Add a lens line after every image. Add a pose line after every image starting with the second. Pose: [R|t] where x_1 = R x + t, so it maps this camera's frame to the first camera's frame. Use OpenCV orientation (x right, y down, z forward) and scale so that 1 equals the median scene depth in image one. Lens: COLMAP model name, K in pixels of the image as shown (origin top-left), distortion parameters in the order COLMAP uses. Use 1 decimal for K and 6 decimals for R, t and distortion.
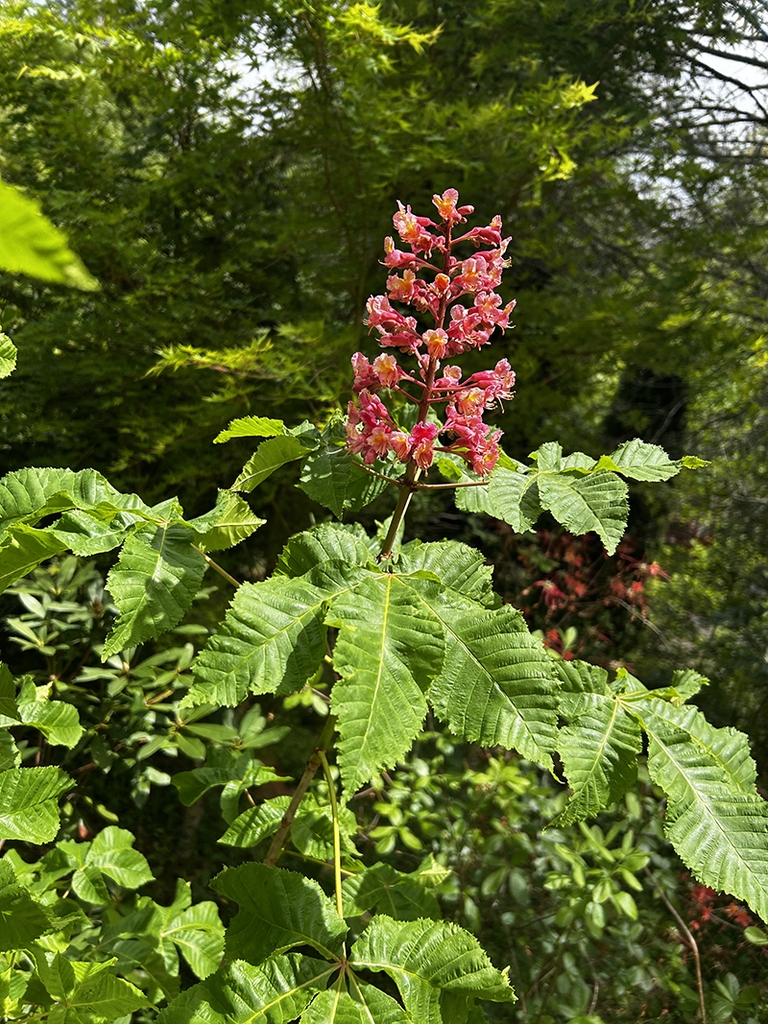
lens RADIAL K [[699.8, 0, 384.0], [0, 699.8, 512.0], [0, 0, 1]] dist [0.000393, 0.000397]
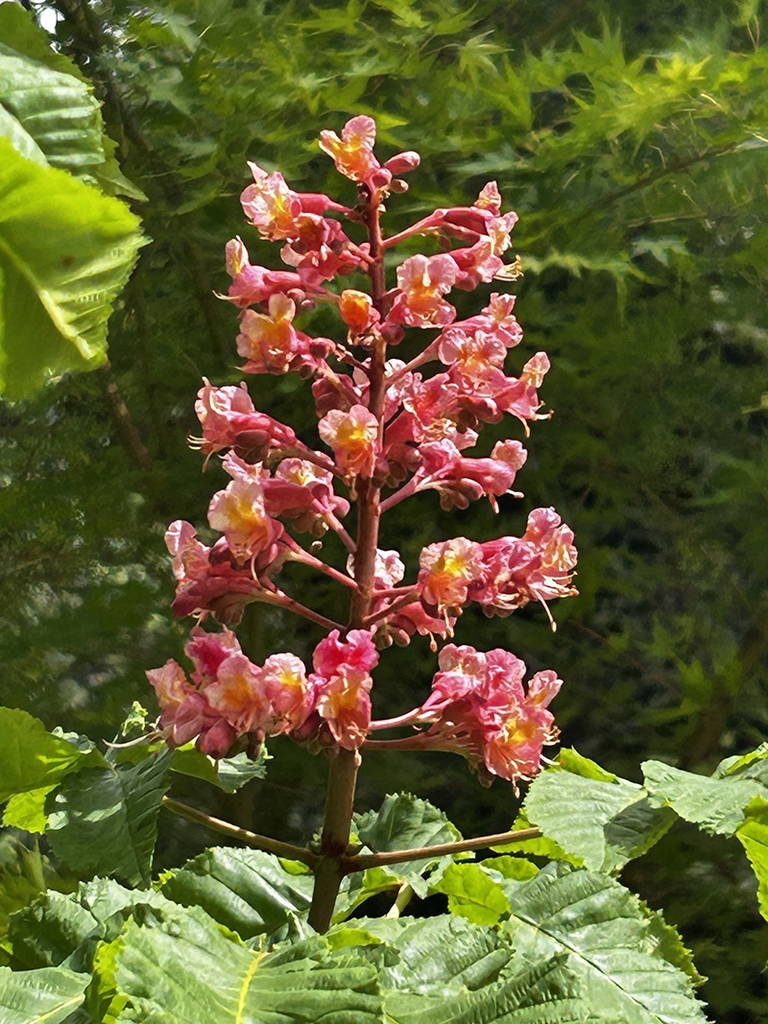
lens RADIAL K [[3978.7, 0, 384.0], [0, 3978.7, 512.0], [0, 0, 1]] dist [1.573154, -0.181042]
pose [[0.997438, -0.071460, -0.003217, 0.093474], [0.063467, 0.904820, -0.421037, 0.789696], [0.032999, 0.419754, 0.907038, -1.142134]]
